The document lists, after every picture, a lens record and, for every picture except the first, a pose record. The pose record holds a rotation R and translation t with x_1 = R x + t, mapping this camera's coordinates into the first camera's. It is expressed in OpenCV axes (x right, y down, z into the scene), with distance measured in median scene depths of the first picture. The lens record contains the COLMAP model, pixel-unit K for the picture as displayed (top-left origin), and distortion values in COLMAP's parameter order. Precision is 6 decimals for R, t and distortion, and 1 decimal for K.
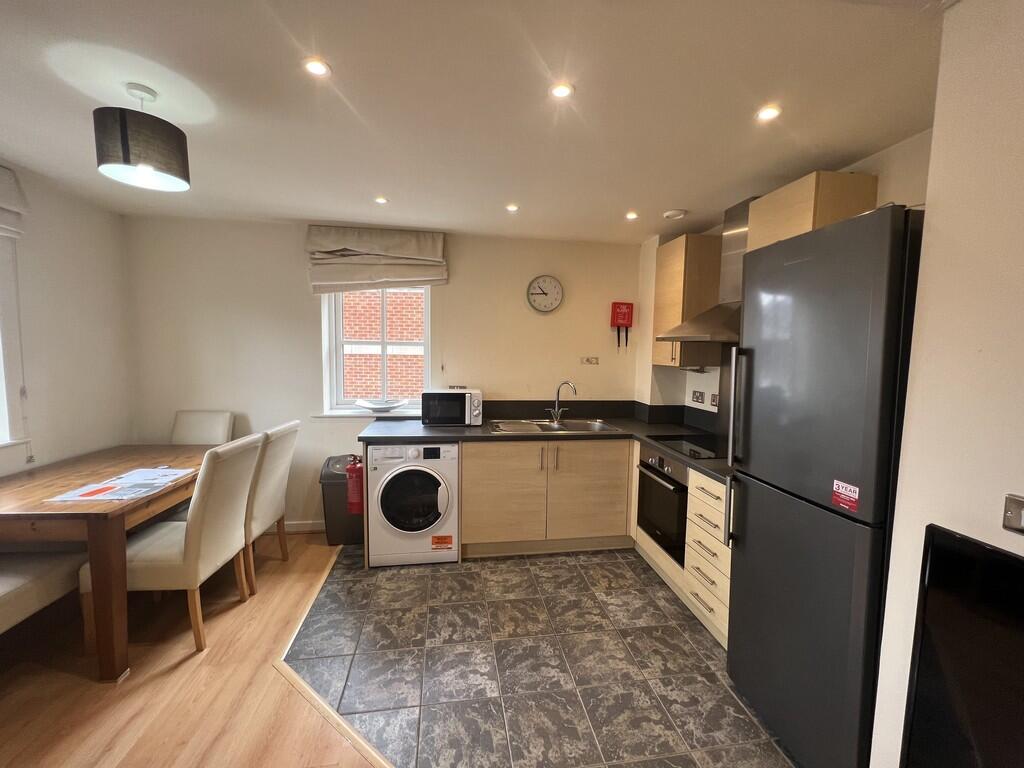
lens RADIAL K [[407.5, 0, 509.0], [0, 407.5, 382.7], [0, 0, 1]] dist [-0.003542, 0.000679]
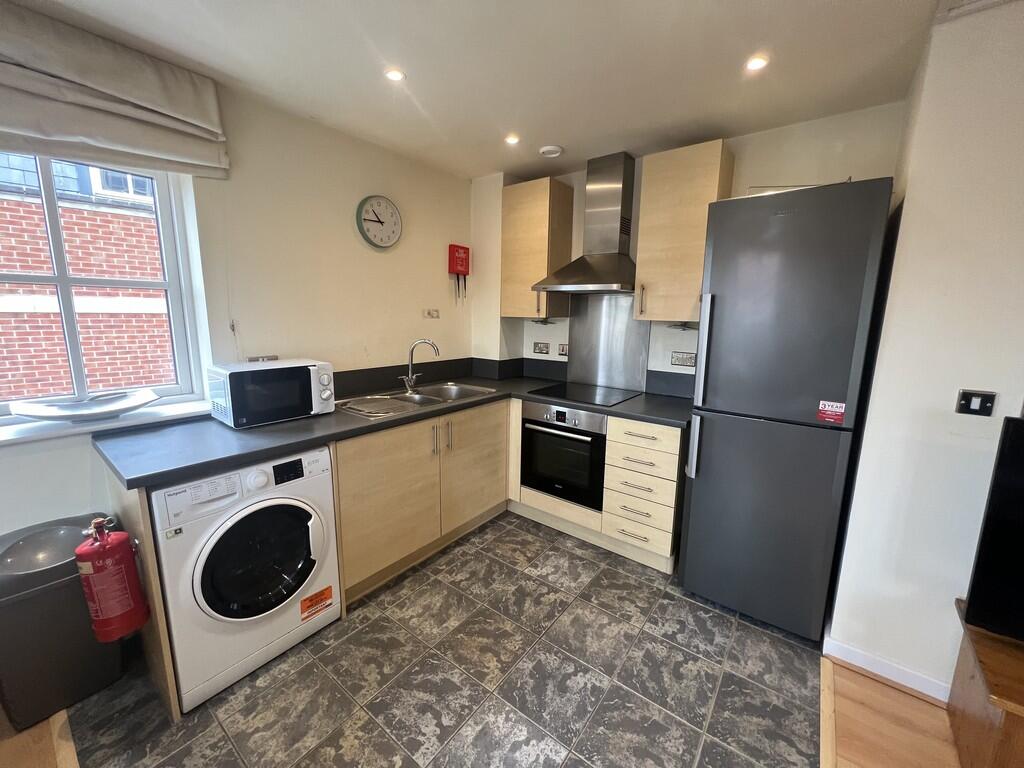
lens RADIAL K [[407.5, 0, 508.6], [0, 407.5, 382.3], [0, 0, 1]] dist [-0.003542, 0.000679]
pose [[0.721869, -0.122550, 0.681092, -0.348830], [0.053884, 0.991161, 0.121231, -0.009950], [-0.689929, -0.050813, 0.722091, 0.362832]]
